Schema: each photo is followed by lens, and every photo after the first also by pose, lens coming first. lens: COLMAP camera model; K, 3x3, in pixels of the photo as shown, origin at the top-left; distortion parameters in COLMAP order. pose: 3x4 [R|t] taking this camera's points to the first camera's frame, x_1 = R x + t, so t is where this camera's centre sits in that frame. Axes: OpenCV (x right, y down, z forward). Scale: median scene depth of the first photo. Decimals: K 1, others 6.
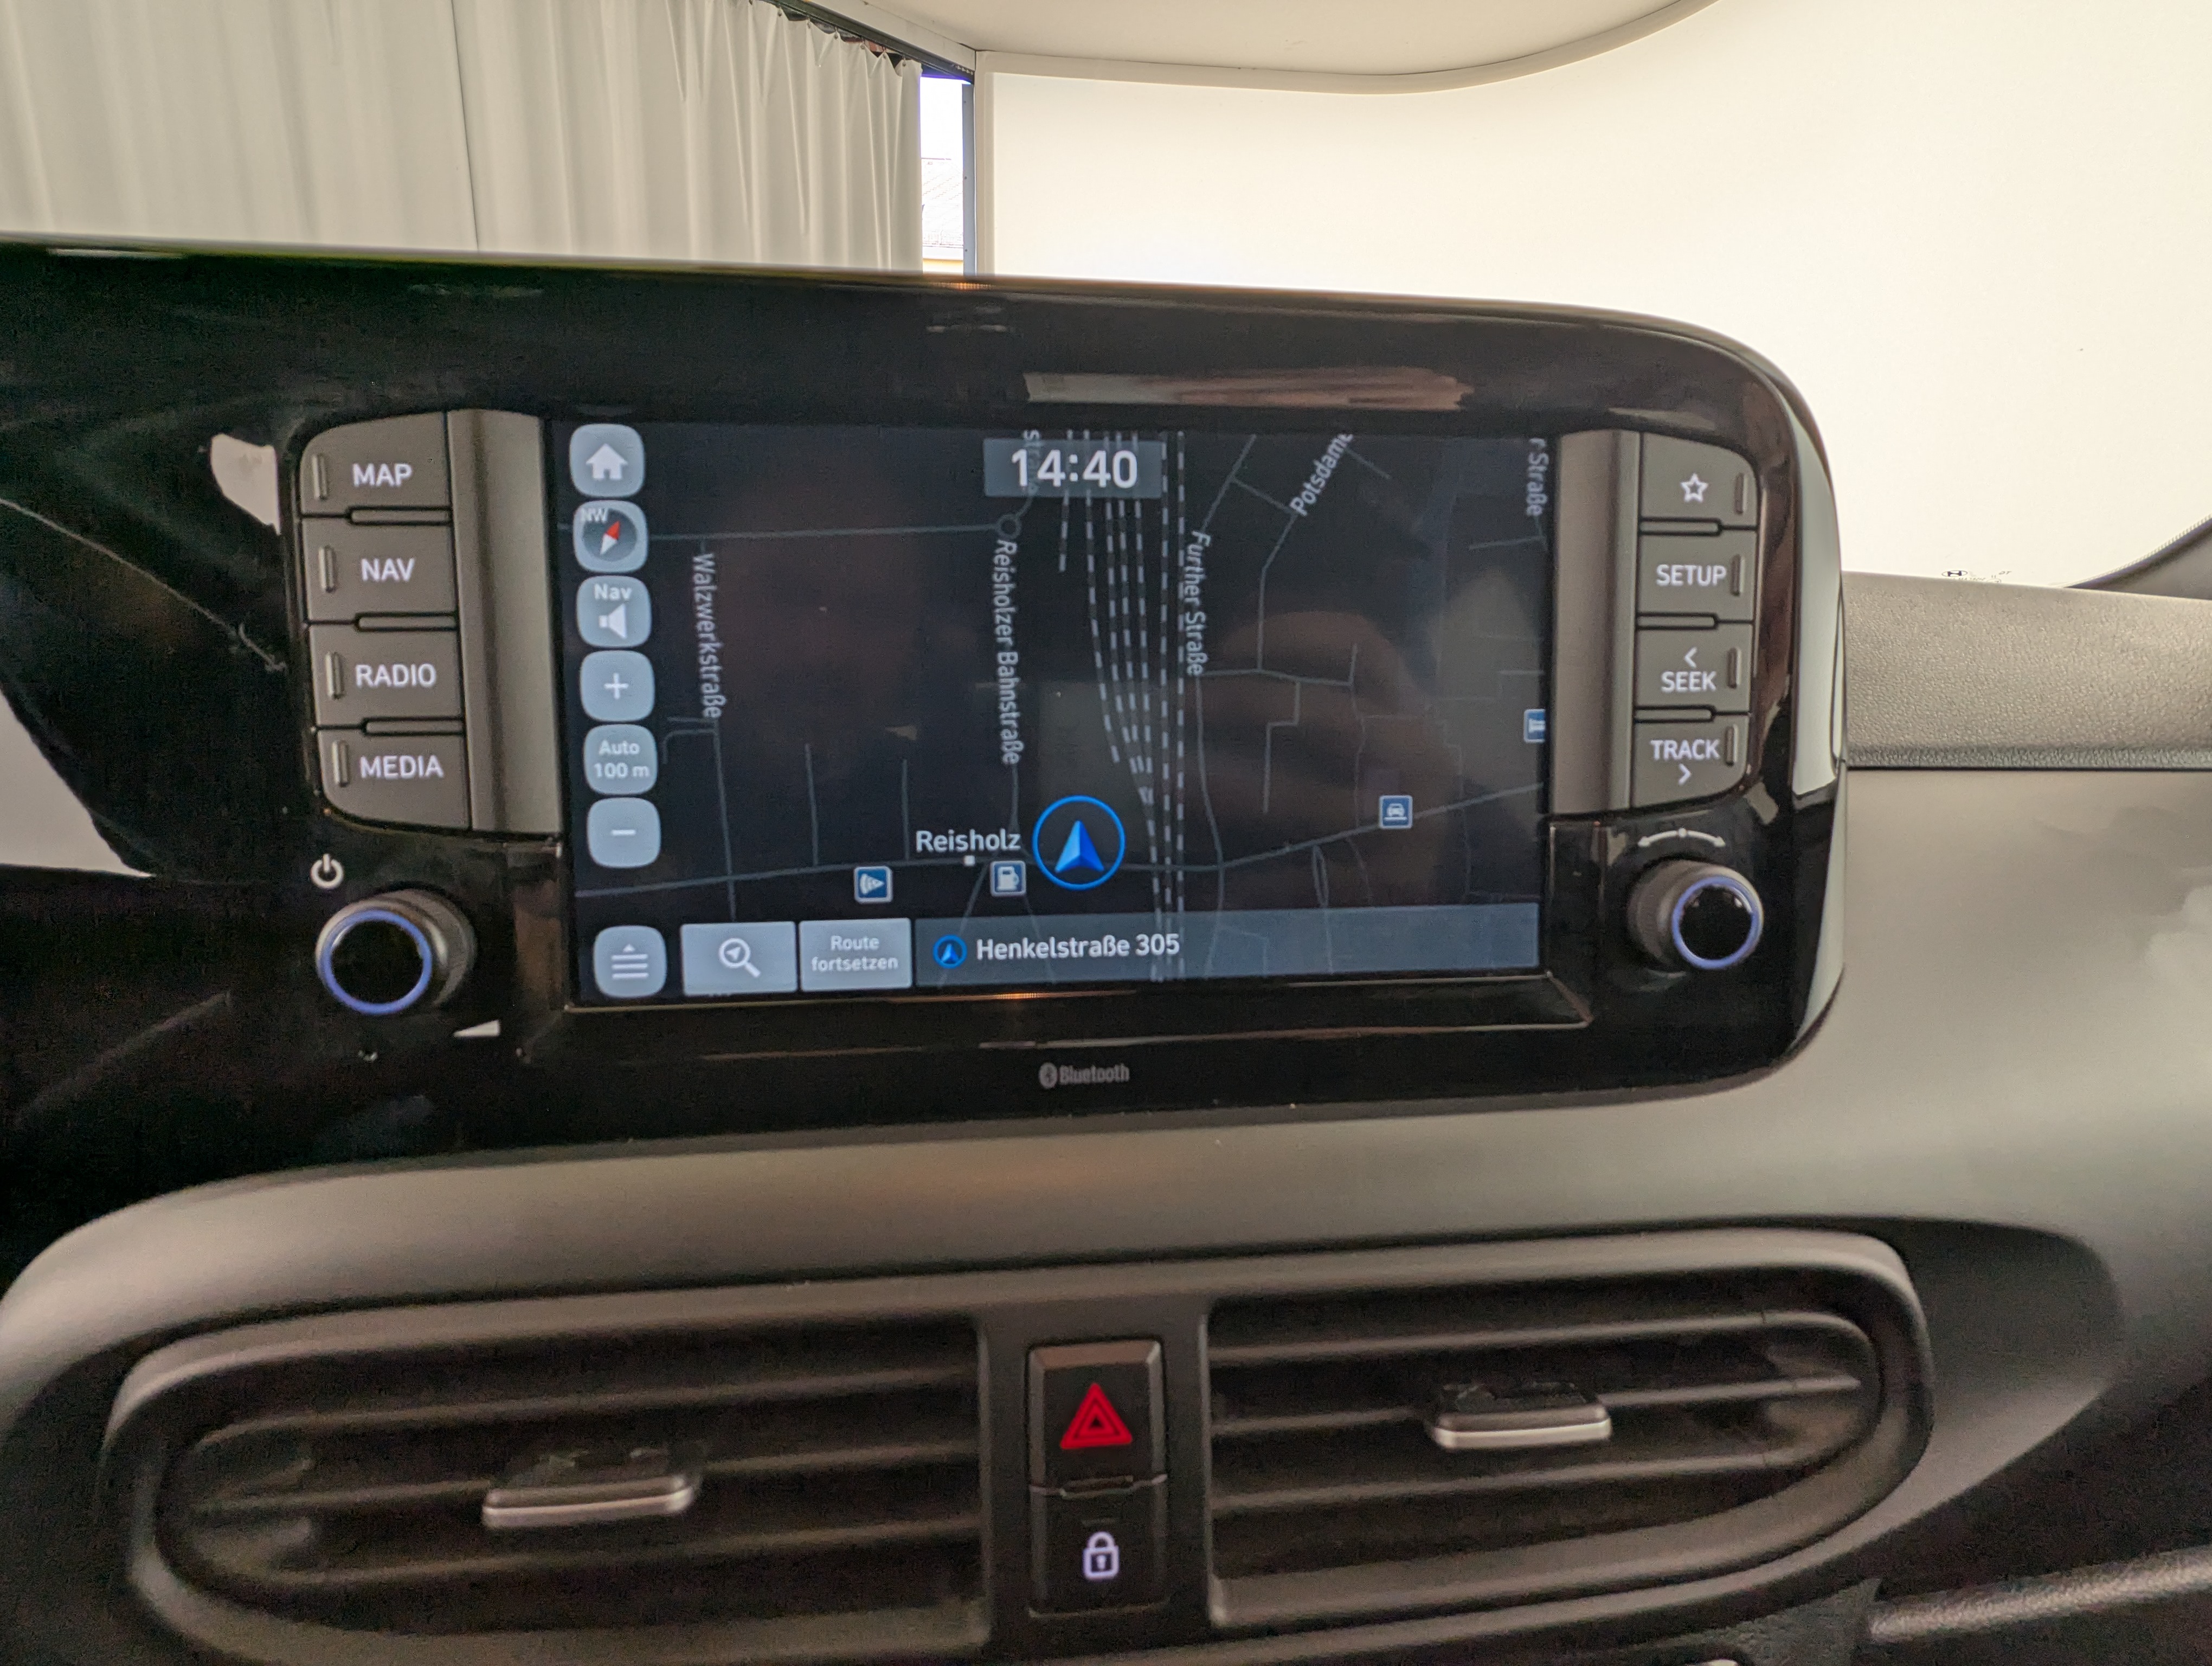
lens RADIAL K [[1057.4, 0, 1178.0], [0, 1057.4, 796.6], [0, 0, 1]] dist [-0.000114, 0.002005]
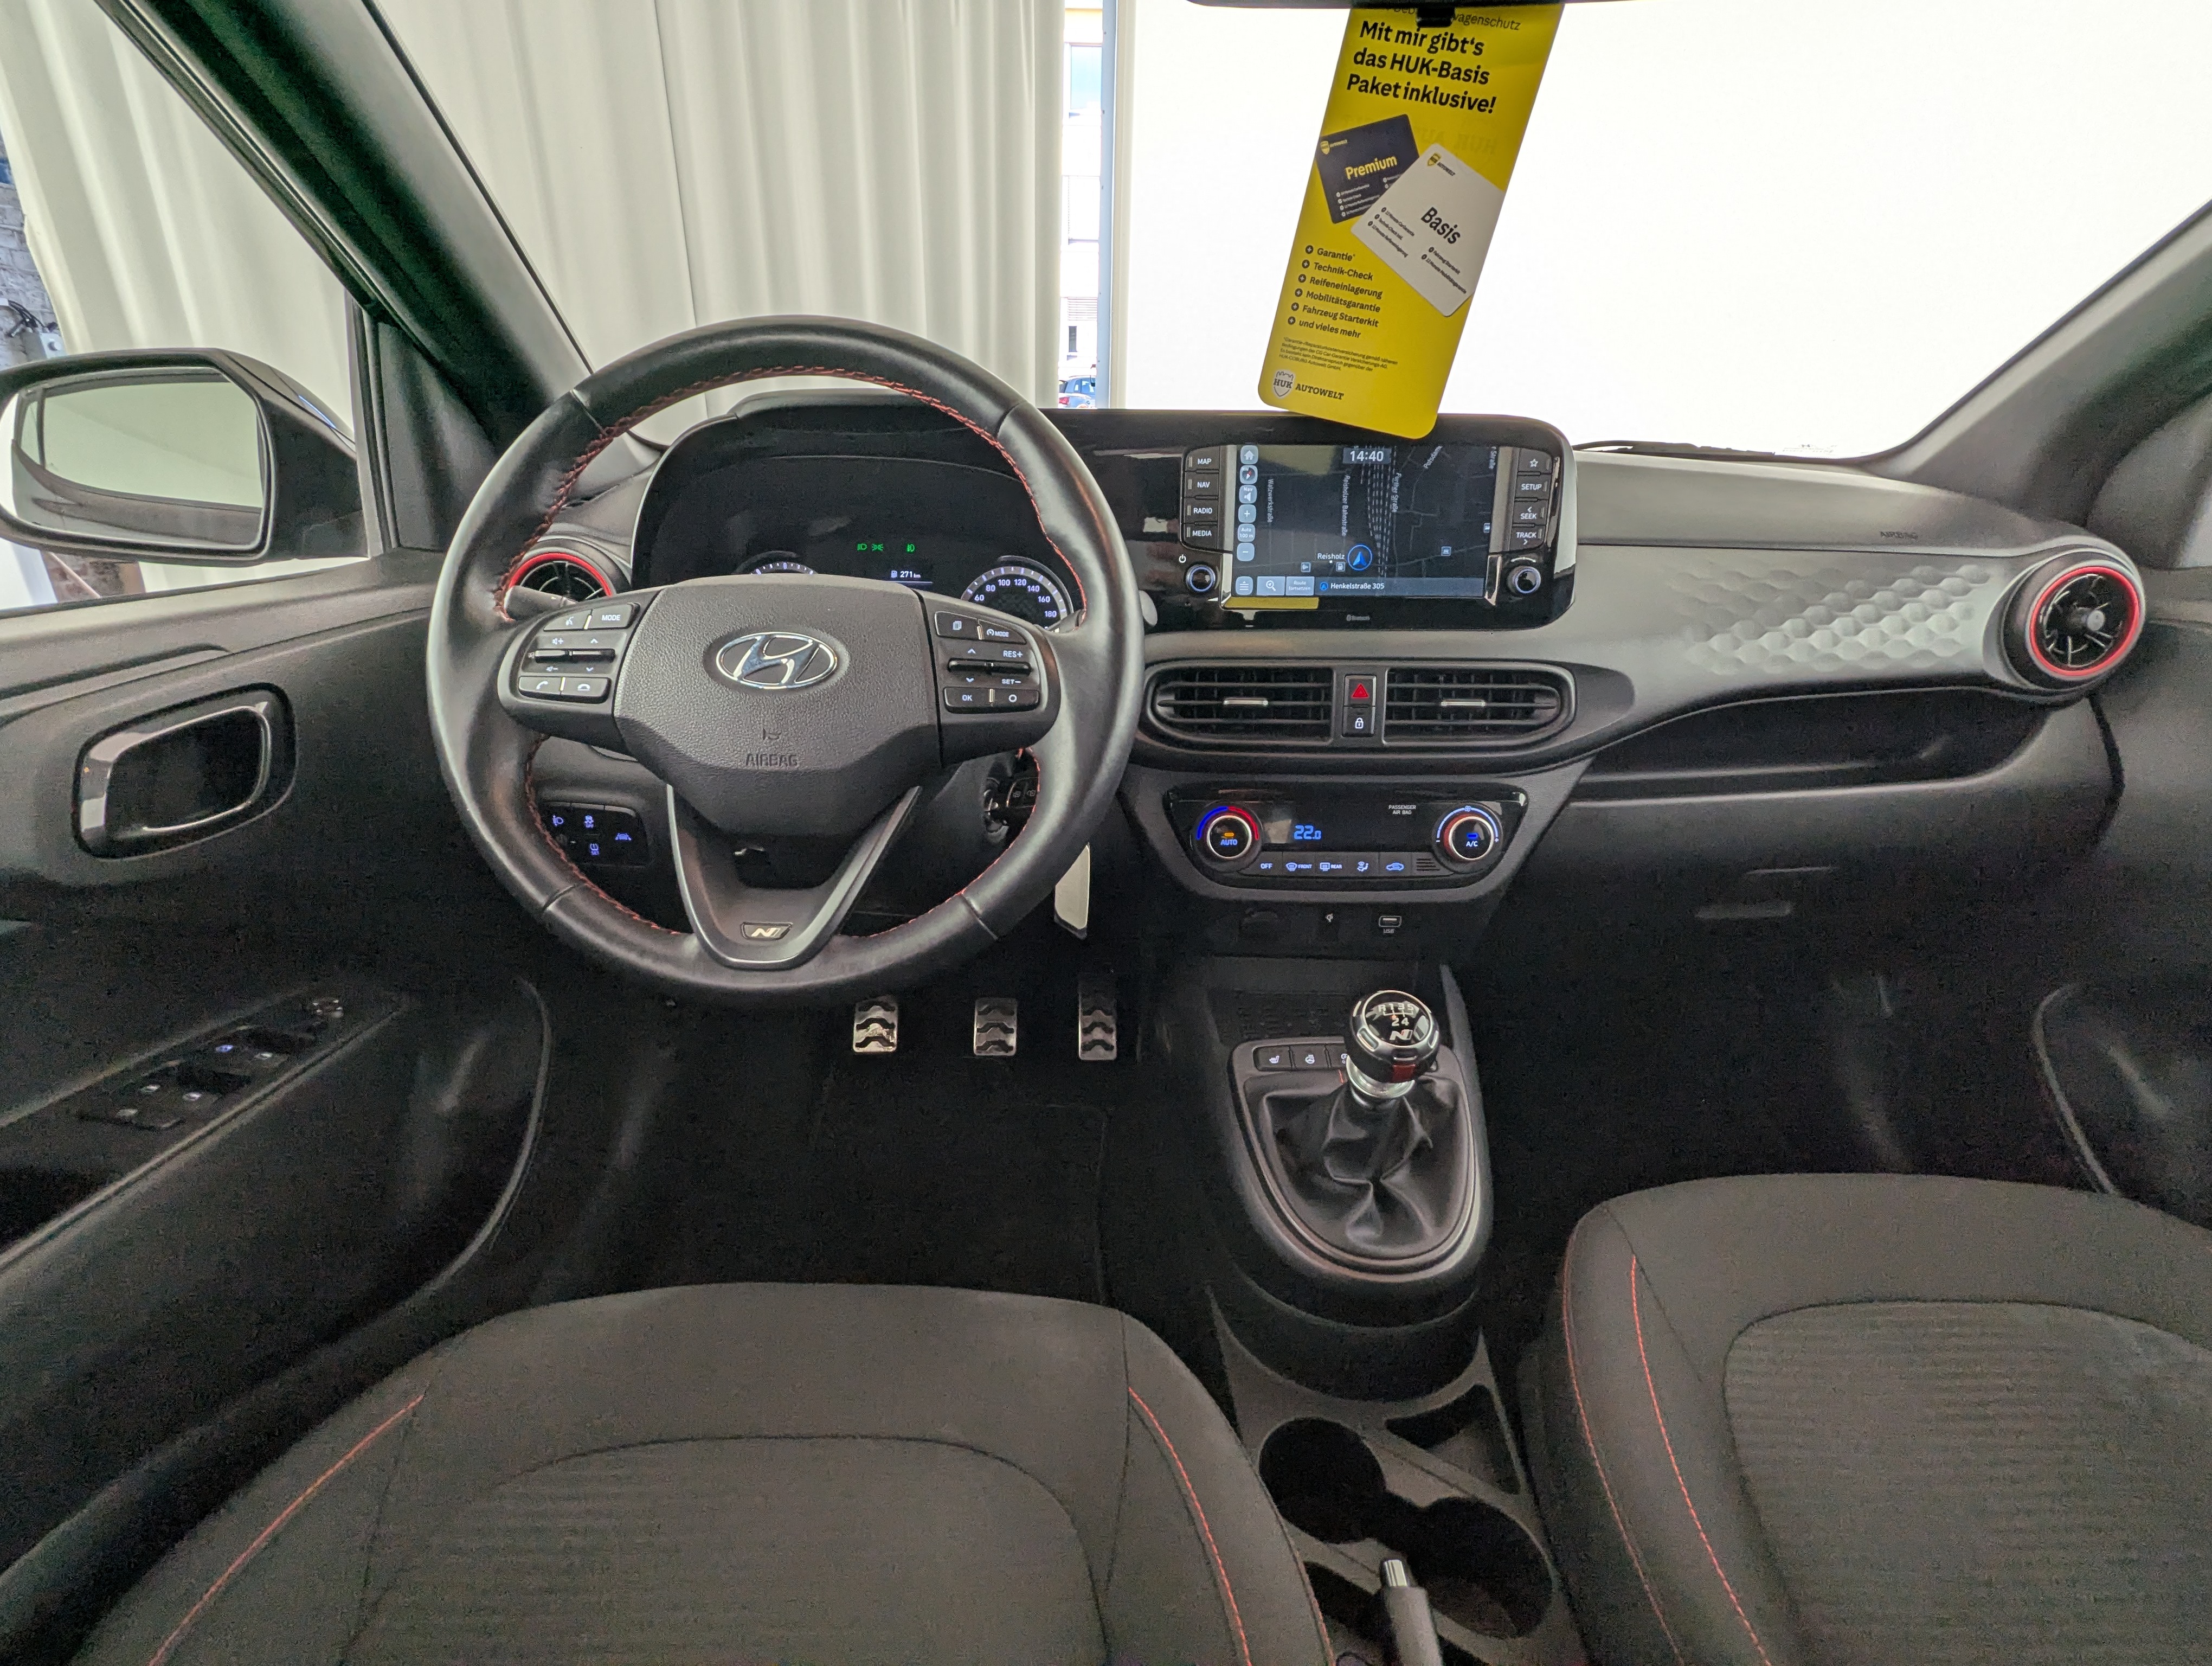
lens RADIAL K [[1057.4, 0, 1102.5], [0, 1057.4, 832.8], [0, 0, 1]] dist [-0.000114, 0.002005]
pose [[0.993543, 0.044314, -0.104447, -0.586958], [-0.025146, 0.983681, 0.178155, 0.372157], [0.110638, -0.174378, 0.978443, -3.079588]]
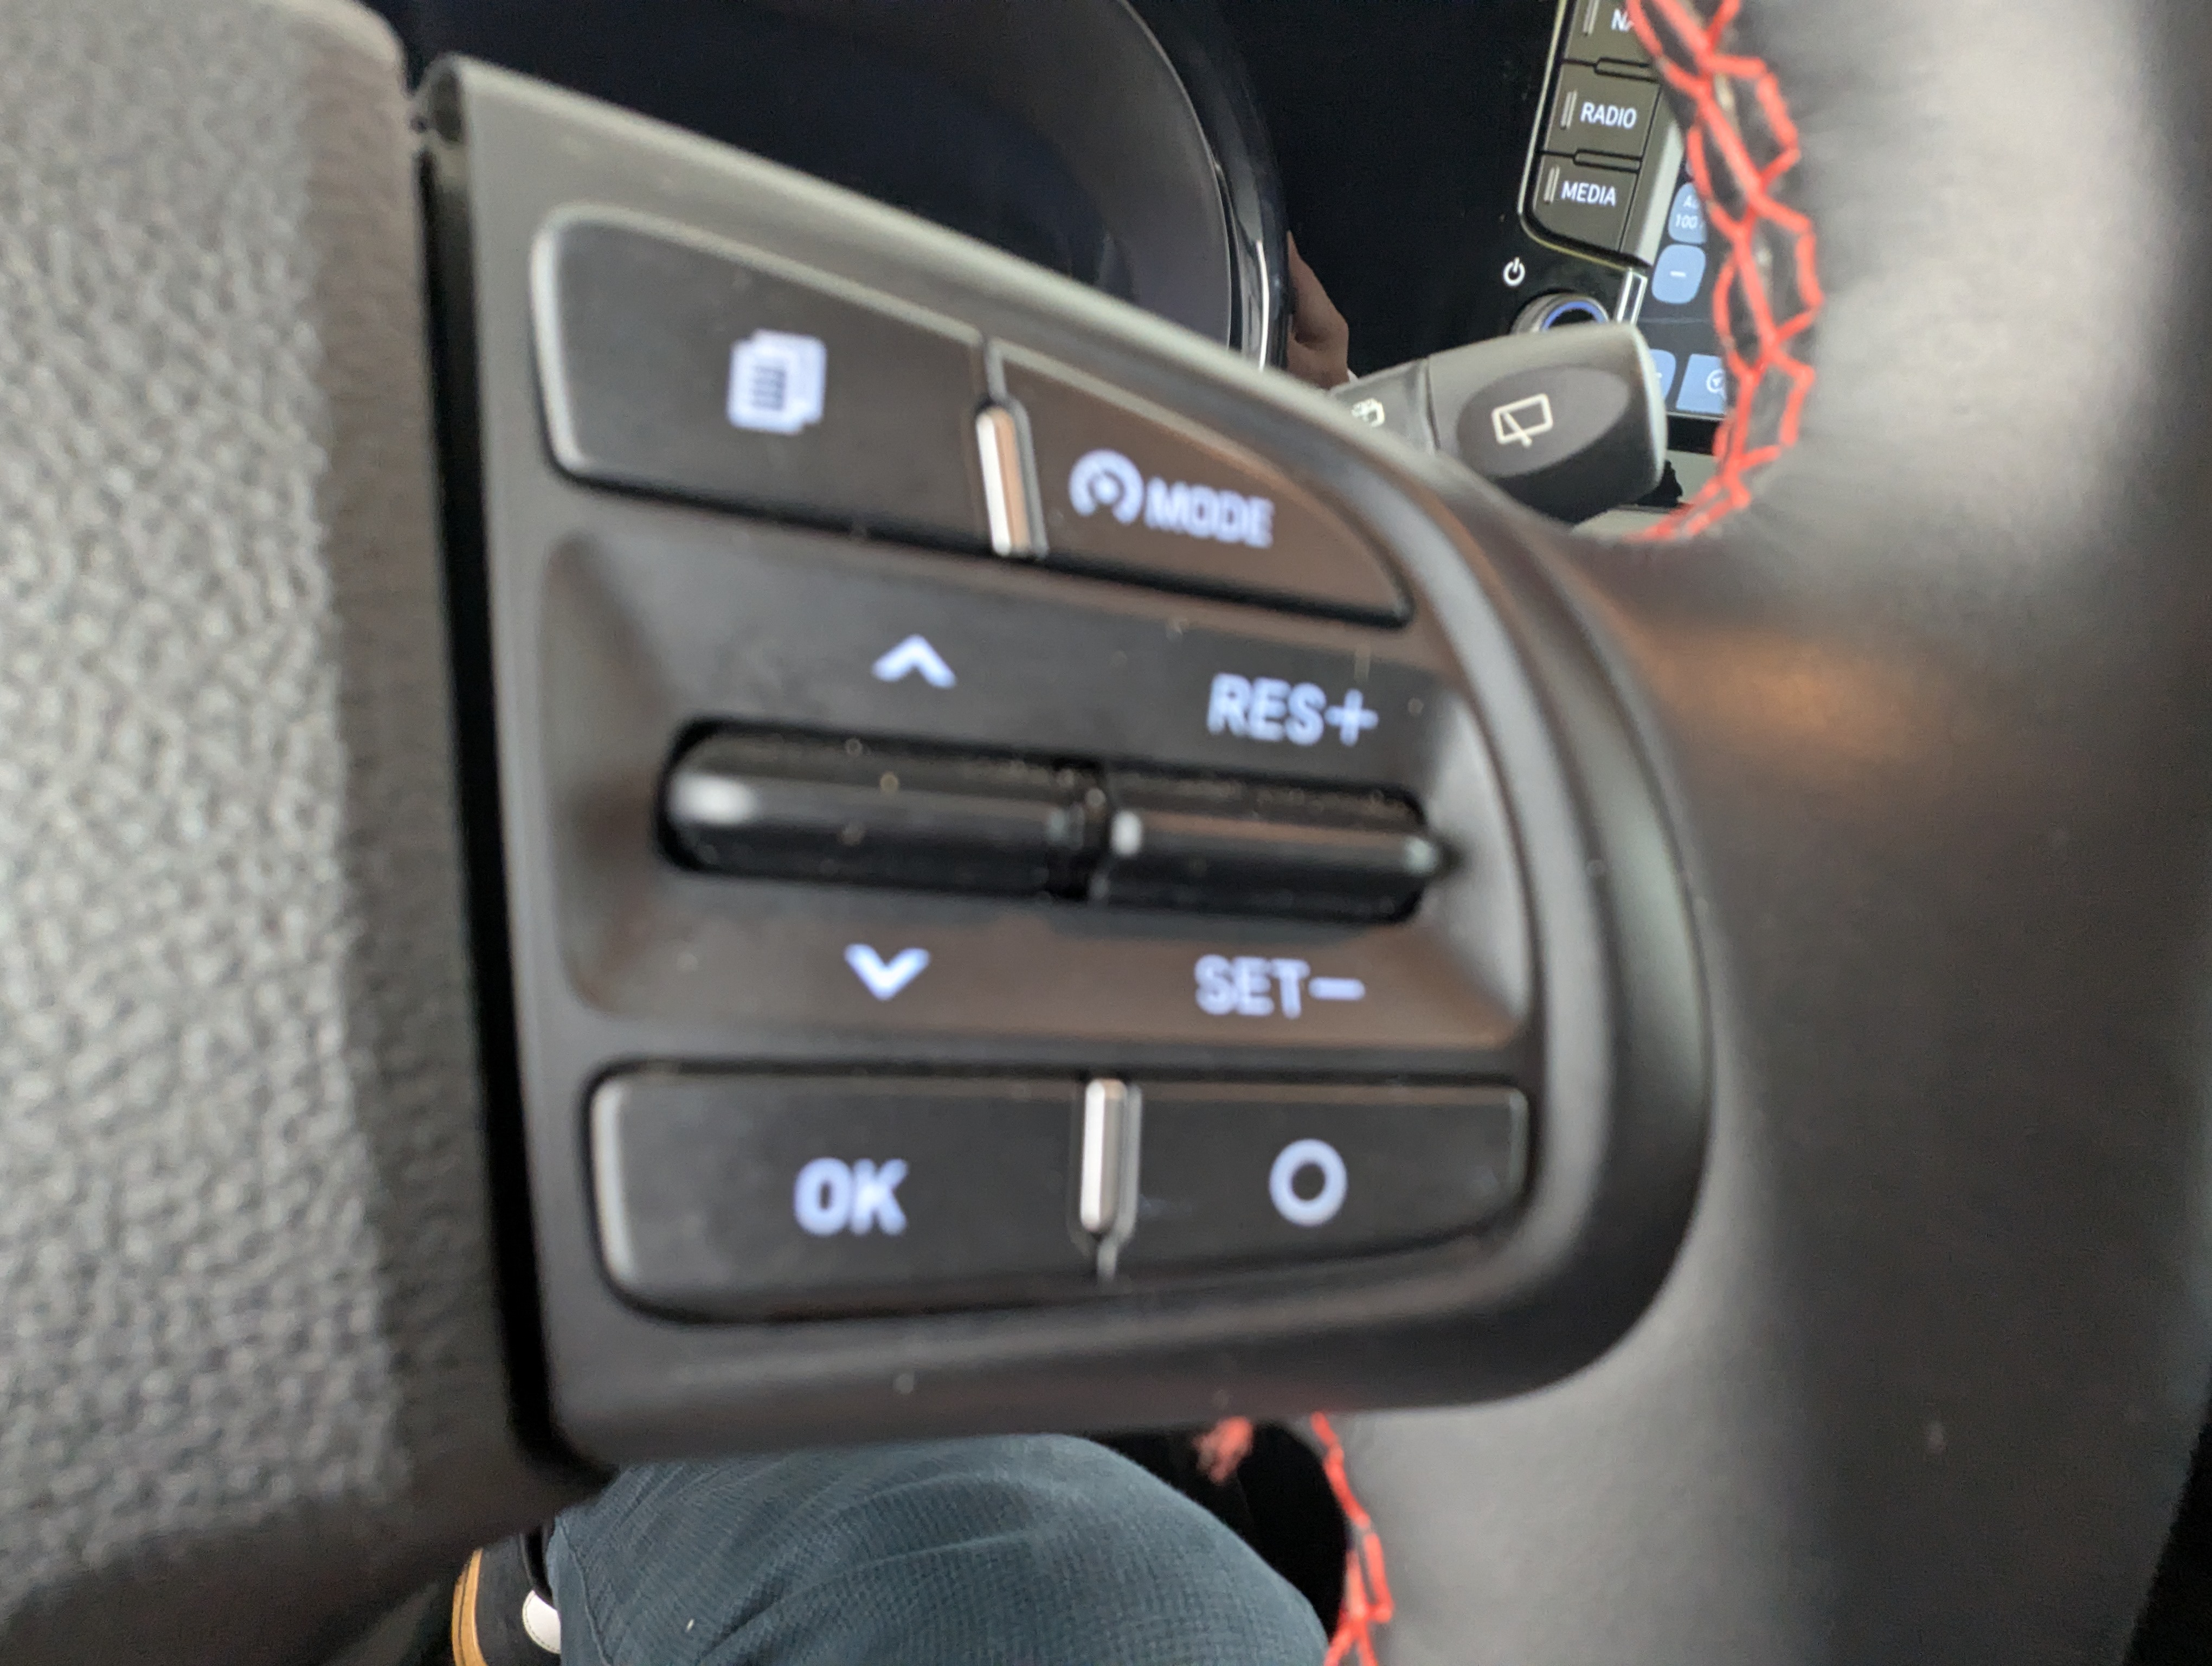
lens RADIAL K [[1057.4, 0, 1088.8], [0, 1057.4, 817.0], [0, 0, 1]] dist [-0.000114, 0.002005]
pose [[0.993370, 0.111930, 0.026229, -1.216927], [-0.114531, 0.943813, 0.310000, 0.351957], [0.009944, -0.310949, 0.950375, -0.511282]]
